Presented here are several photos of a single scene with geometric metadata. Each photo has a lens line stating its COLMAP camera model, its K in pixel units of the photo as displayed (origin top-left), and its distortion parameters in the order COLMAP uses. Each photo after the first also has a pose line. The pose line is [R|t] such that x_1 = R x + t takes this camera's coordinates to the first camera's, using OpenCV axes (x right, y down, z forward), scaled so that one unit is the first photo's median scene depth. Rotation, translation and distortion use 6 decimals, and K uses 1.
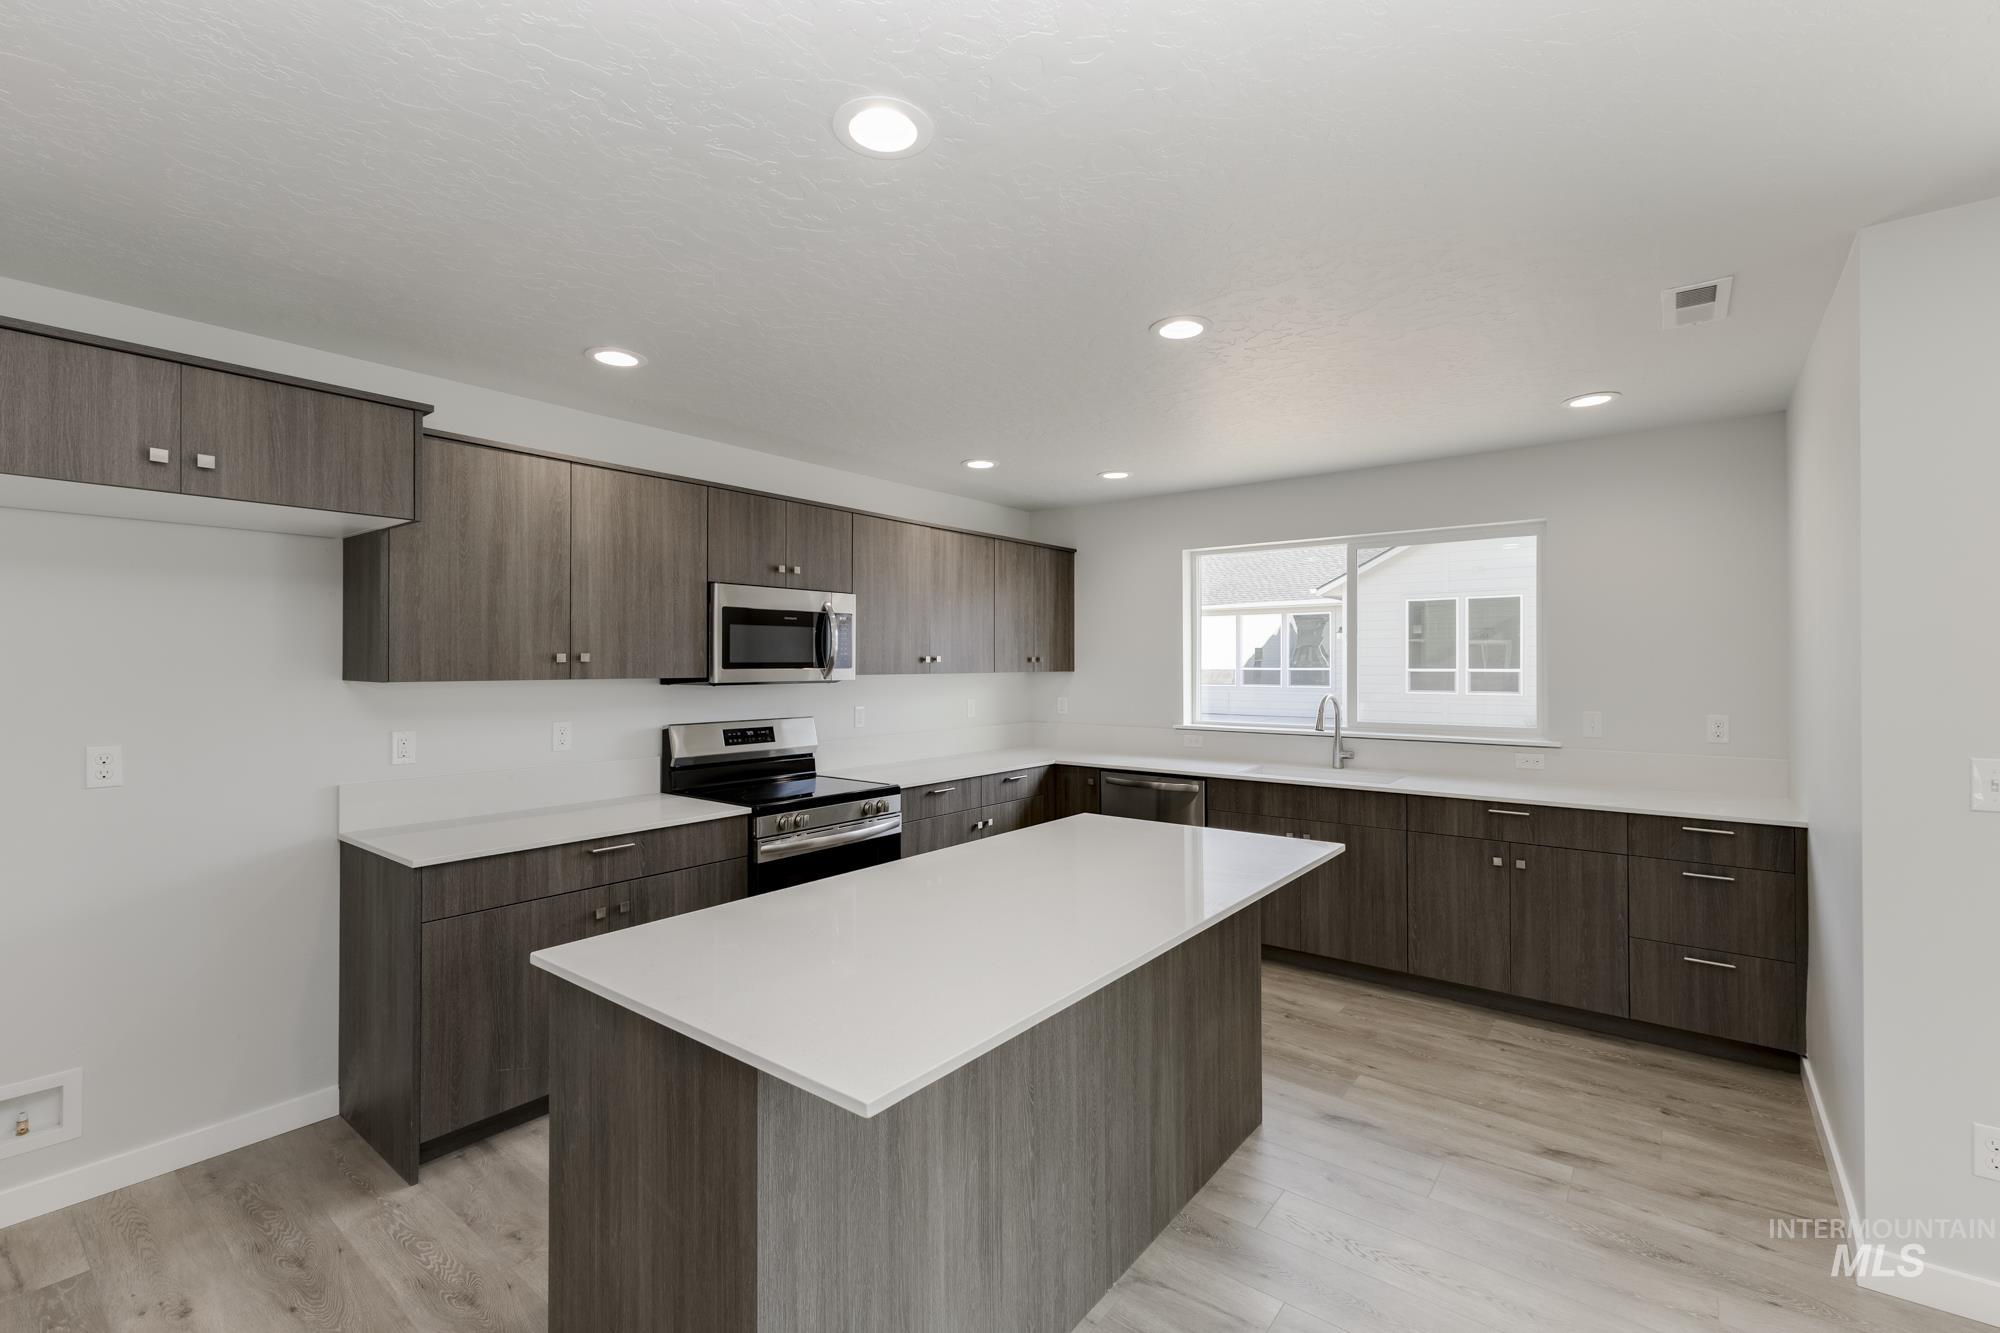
lens RADIAL K [[866.9, 0, 1005.3], [0, 866.9, 662.2], [0, 0, 1]] dist [0.013534, -0.002833]
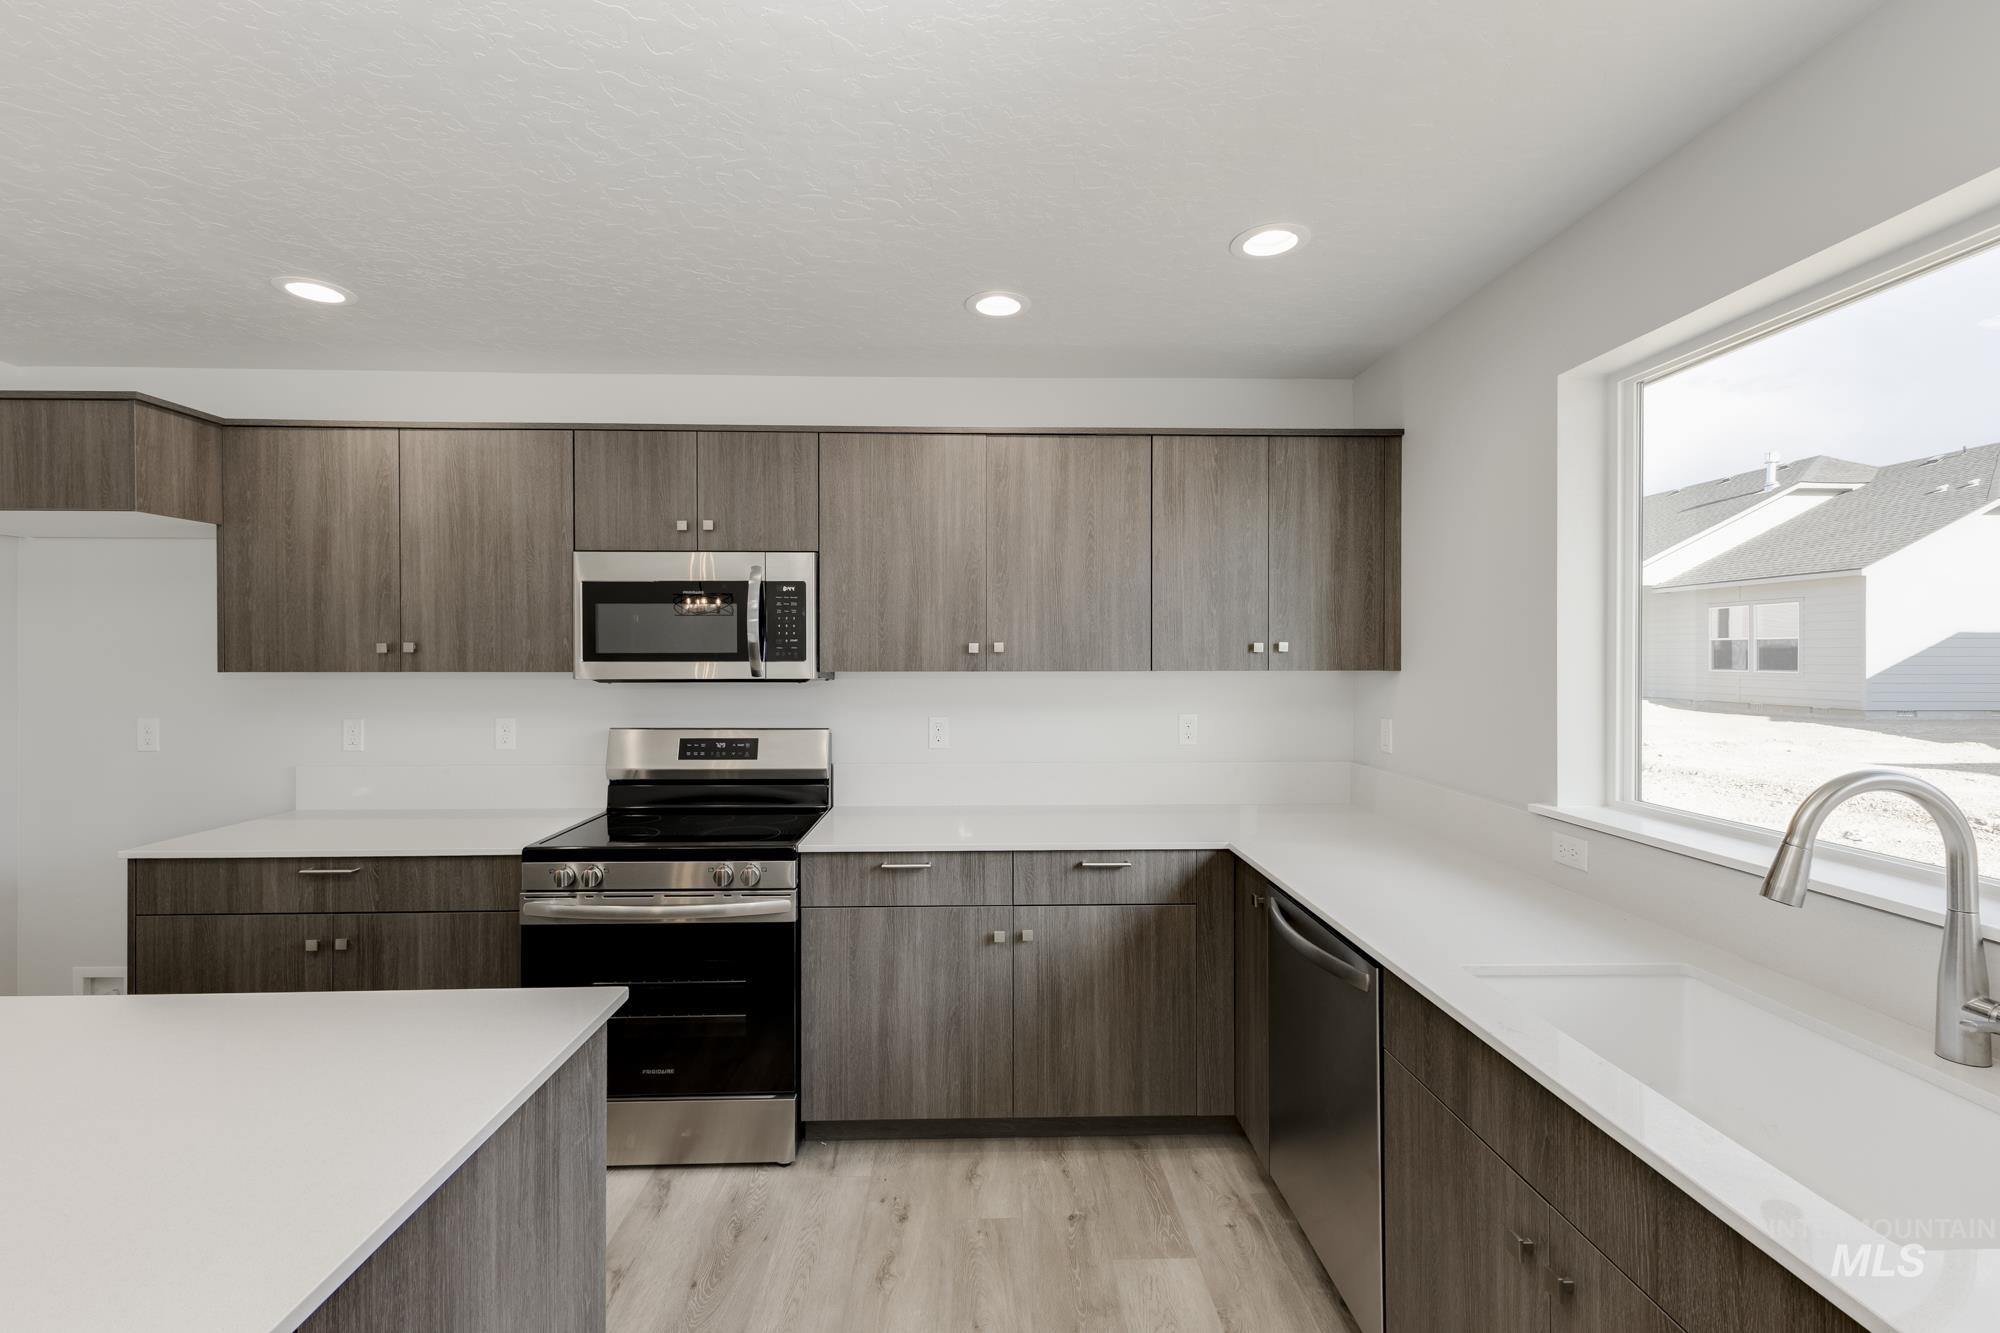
lens RADIAL K [[866.9, 0, 996.3], [0, 866.9, 656.1], [0, 0, 1]] dist [0.013534, -0.002833]
pose [[0.637849, 0.000096, -0.770161, 0.519920], [0.000152, 1.000000, 0.000251, 0.003075], [0.770161, -0.000278, 0.637849, 0.803673]]
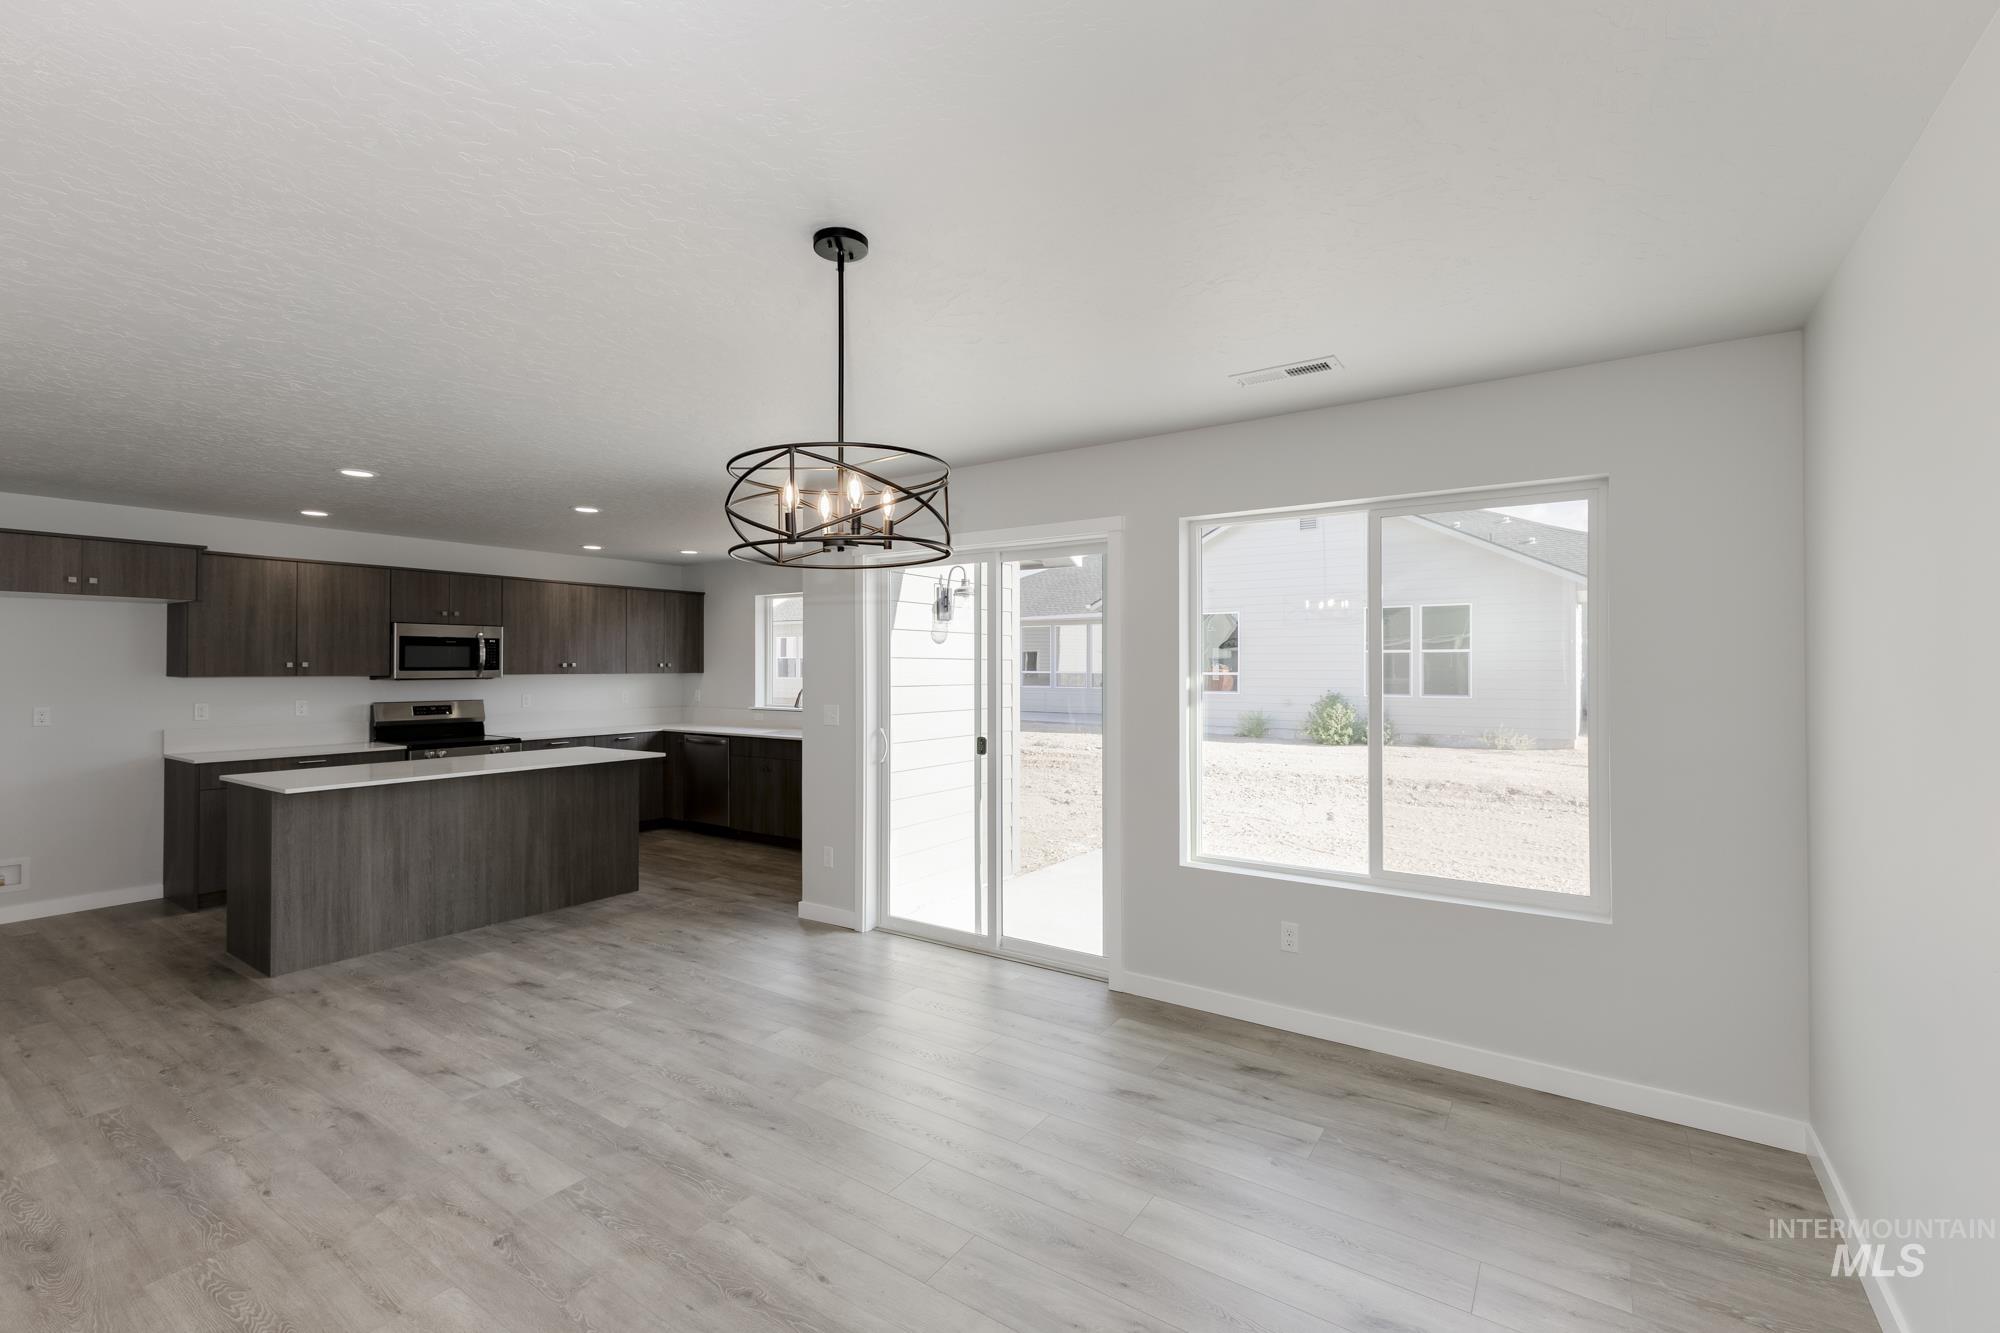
lens RADIAL K [[866.9, 0, 994.1], [0, 866.9, 660.0], [0, 0, 1]] dist [0.013534, -0.002833]
pose [[0.998471, -0.000353, 0.055268, 0.816988], [0.000783, 0.999970, -0.007767, 0.000534], [-0.055264, 0.007799, 0.998441, -0.882414]]
